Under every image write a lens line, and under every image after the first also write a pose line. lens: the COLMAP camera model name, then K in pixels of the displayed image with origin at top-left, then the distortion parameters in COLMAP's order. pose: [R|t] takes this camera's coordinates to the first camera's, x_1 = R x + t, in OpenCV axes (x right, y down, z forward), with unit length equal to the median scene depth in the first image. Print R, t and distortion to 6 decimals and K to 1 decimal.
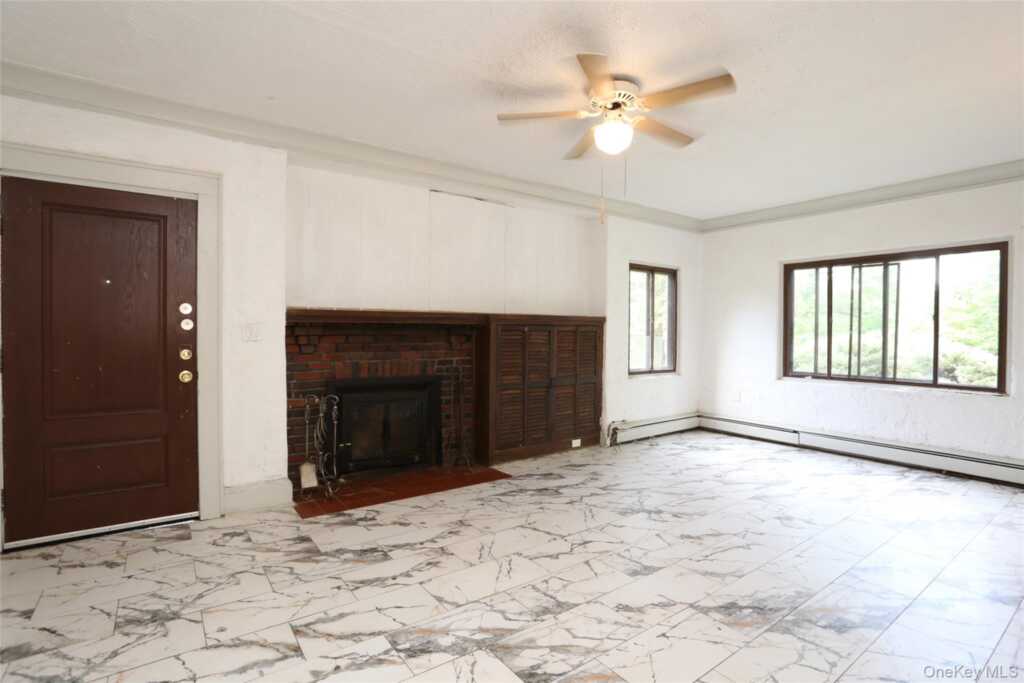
lens RADIAL K [[503.5, 0, 512.4], [0, 503.5, 341.0], [0, 0, 1]] dist [-0.054422, 0.014713]
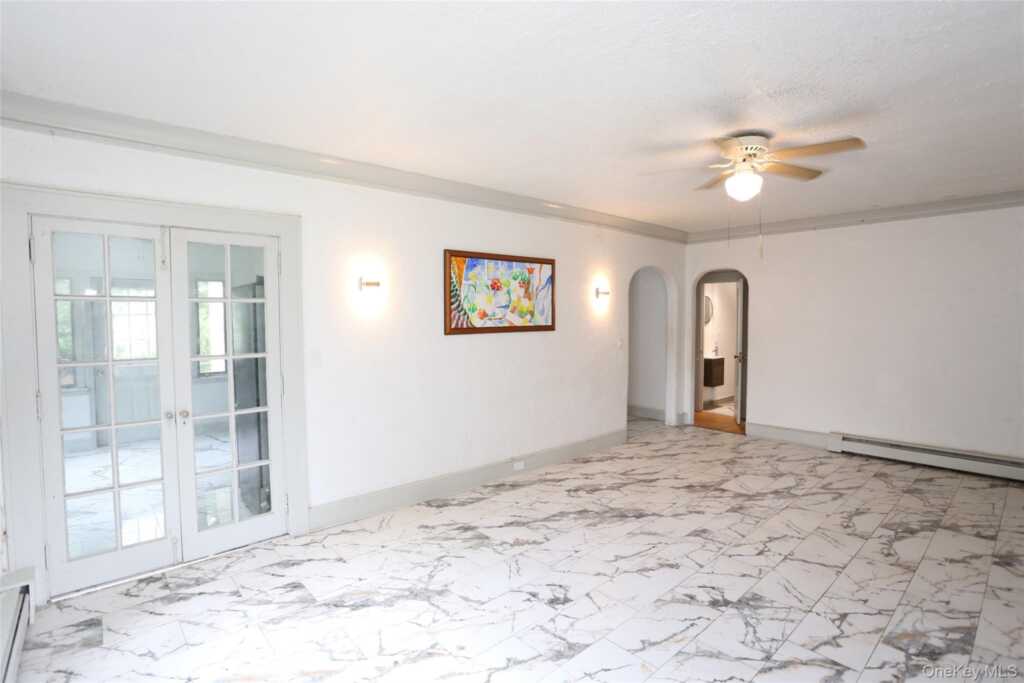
lens RADIAL K [[503.5, 0, 512.7], [0, 503.5, 341.5], [0, 0, 1]] dist [-0.054422, 0.014713]
pose [[-0.994998, 0.005087, -0.099766, 0.841317], [-0.000766, 0.998285, 0.058542, -0.129519], [0.099892, 0.058326, -0.993287, 2.111368]]
